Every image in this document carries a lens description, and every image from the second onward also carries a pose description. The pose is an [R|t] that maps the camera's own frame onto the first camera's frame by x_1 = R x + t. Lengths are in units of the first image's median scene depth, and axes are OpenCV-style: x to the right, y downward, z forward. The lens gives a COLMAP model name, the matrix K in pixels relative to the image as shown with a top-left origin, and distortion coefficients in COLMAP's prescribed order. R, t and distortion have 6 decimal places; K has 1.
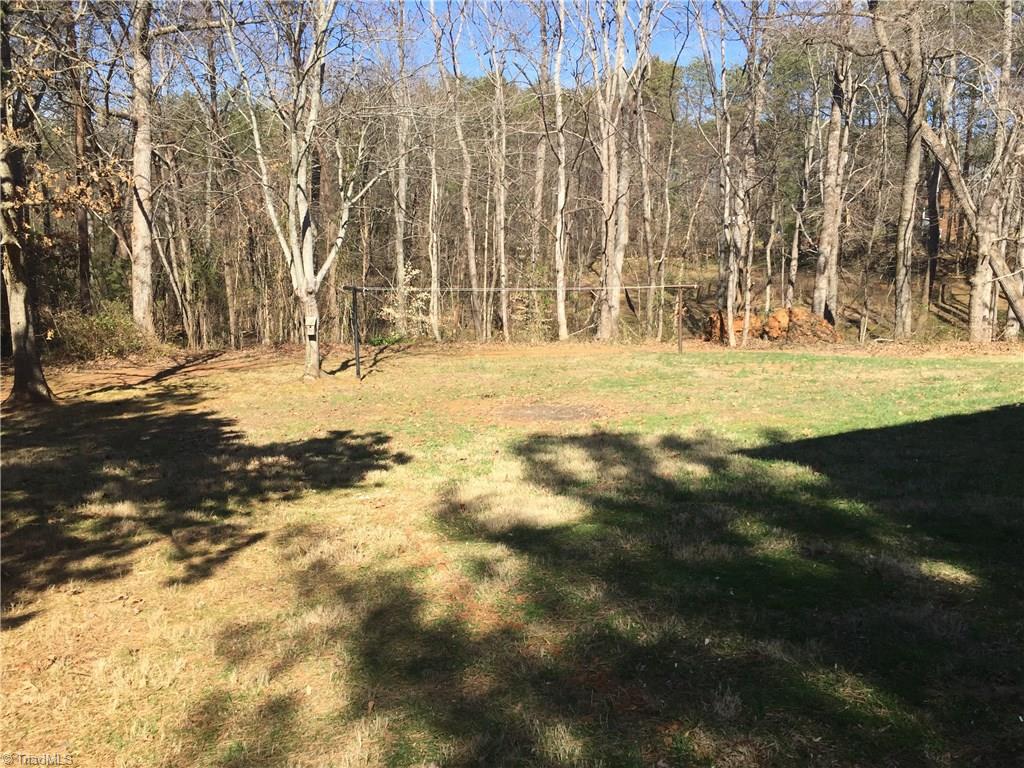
lens RADIAL K [[854.7, 0, 515.0], [0, 854.7, 380.0], [0, 0, 1]] dist [0.051232, 0.006691]
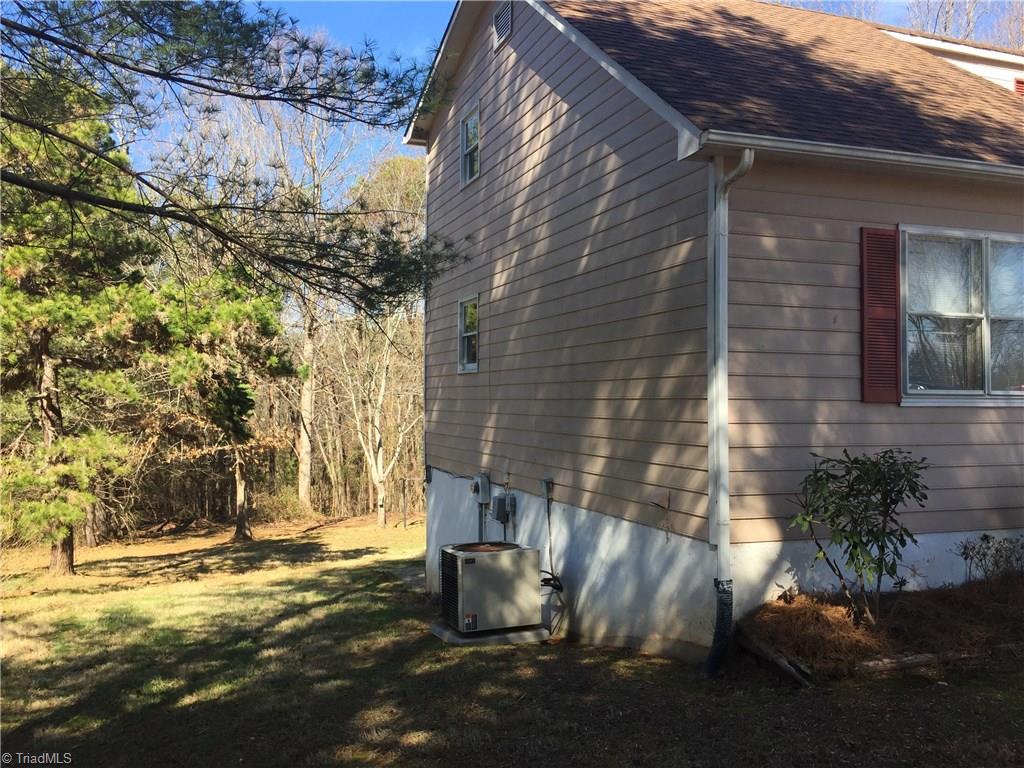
lens RADIAL K [[881.3, 0, 509.3], [0, 881.3, 384.8], [0, 0, 1]] dist [-0.013205, -0.000969]
pose [[0.979802, -0.036056, -0.196694, 0.398392], [-0.002926, 0.980921, -0.194386, 0.059276], [0.199950, 0.191035, 0.961002, -0.779846]]
